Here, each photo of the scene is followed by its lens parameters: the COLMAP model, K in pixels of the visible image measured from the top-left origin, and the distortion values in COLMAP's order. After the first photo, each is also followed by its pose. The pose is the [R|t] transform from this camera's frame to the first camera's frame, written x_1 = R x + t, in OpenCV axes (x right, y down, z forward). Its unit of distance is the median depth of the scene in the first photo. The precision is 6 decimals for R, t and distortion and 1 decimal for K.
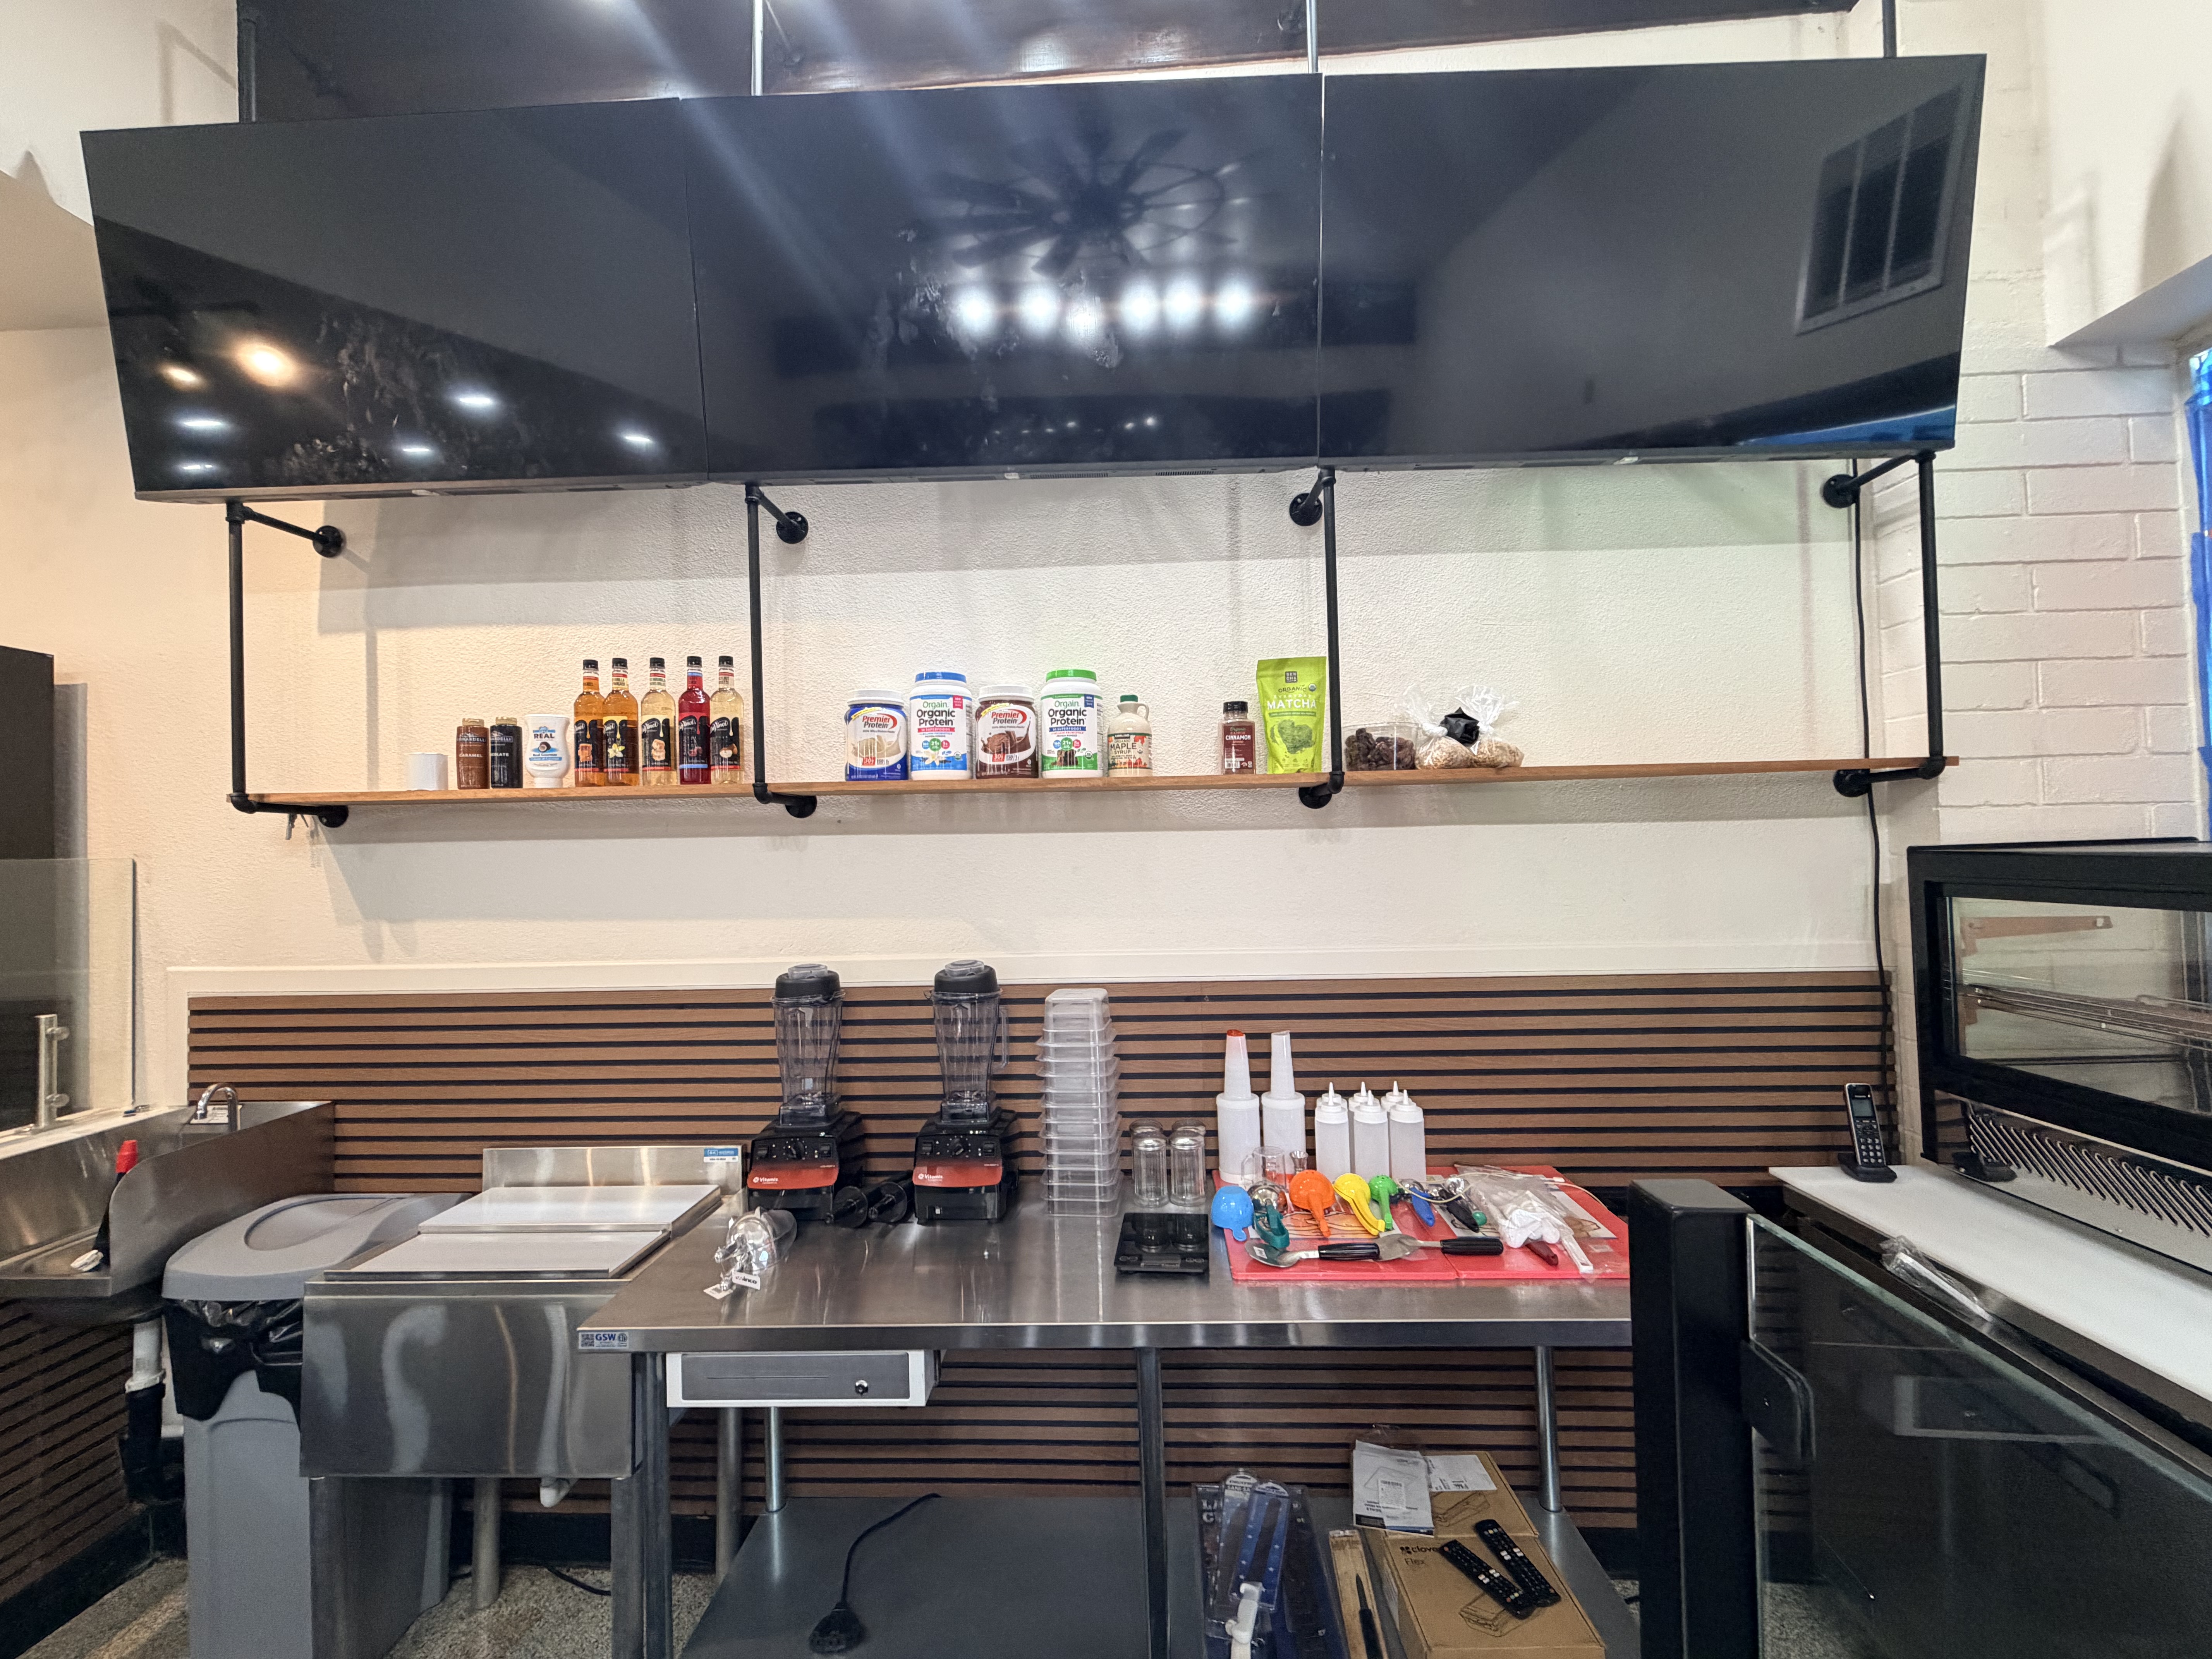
lens RADIAL K [[881.0, 0, 1106.5], [0, 881.0, 830.0], [0, 0, 1]] dist [0.002098, -0.000163]
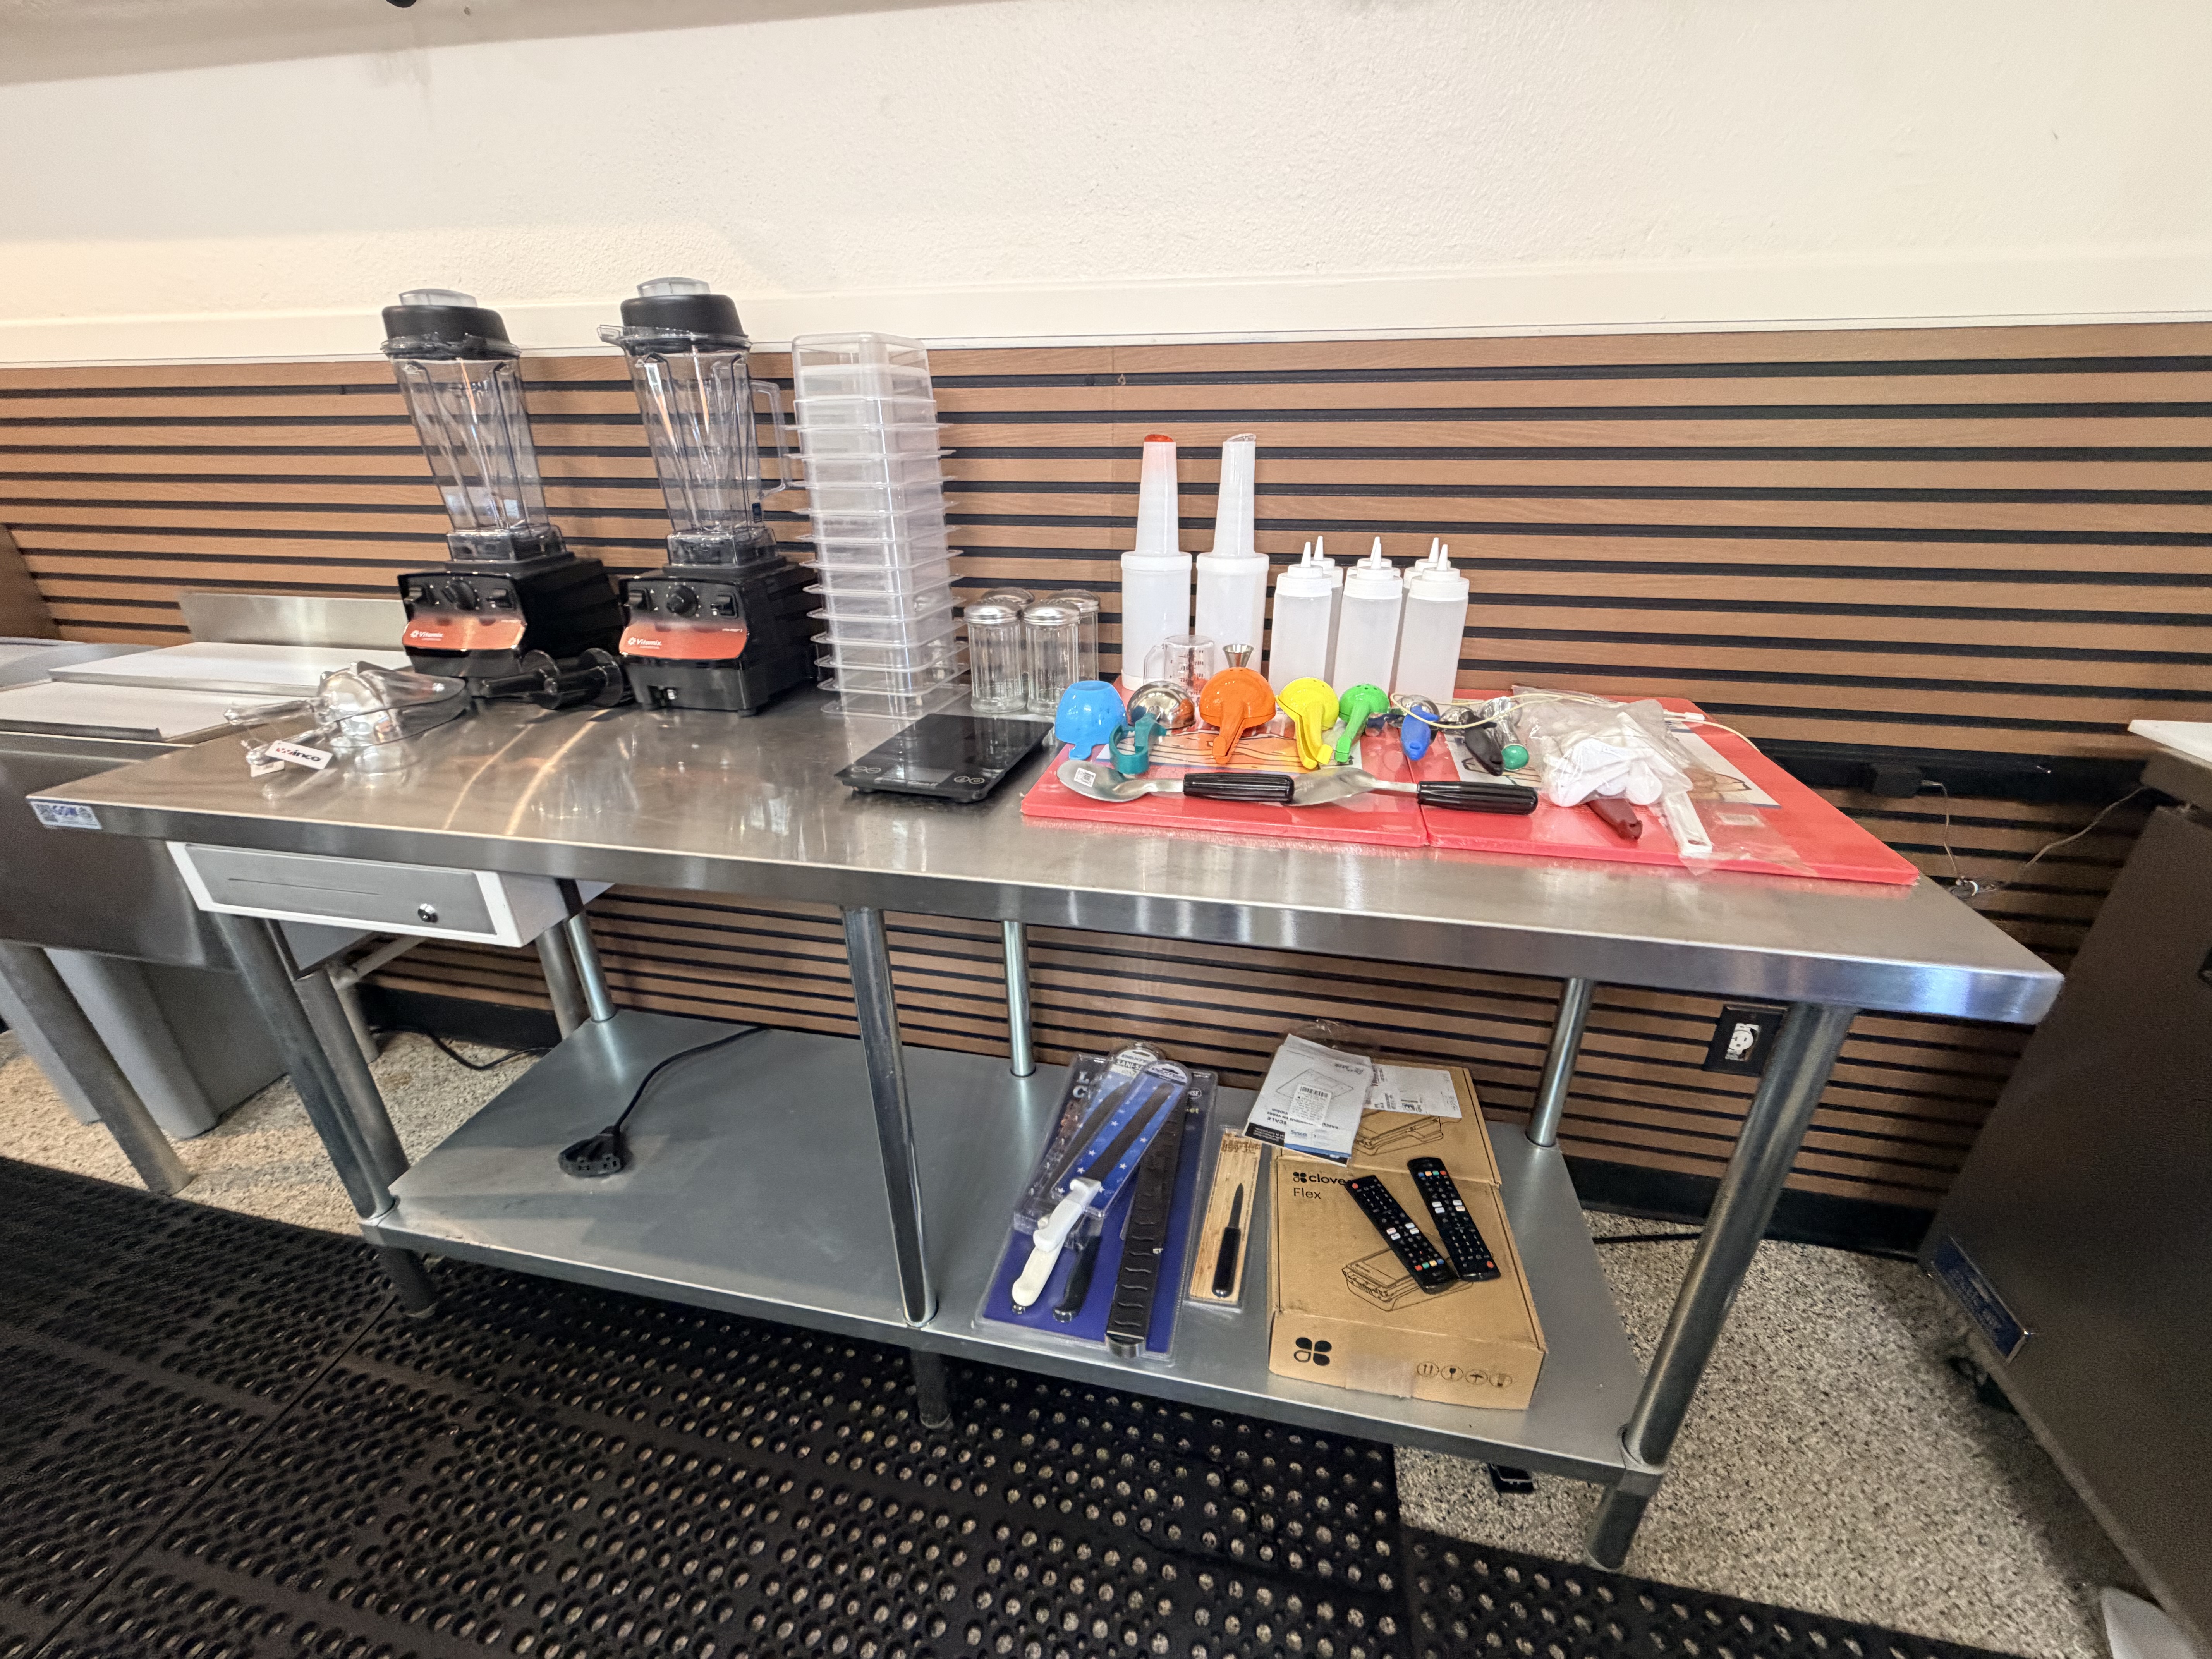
lens RADIAL K [[881.0, 0, 1101.0], [0, 881.0, 831.7], [0, 0, 1]] dist [0.002098, -0.000163]
pose [[0.987320, 0.084579, -0.134337, 0.228298], [-0.015559, 0.893729, 0.448337, 0.222321], [0.157981, -0.440562, 0.883712, 0.420517]]
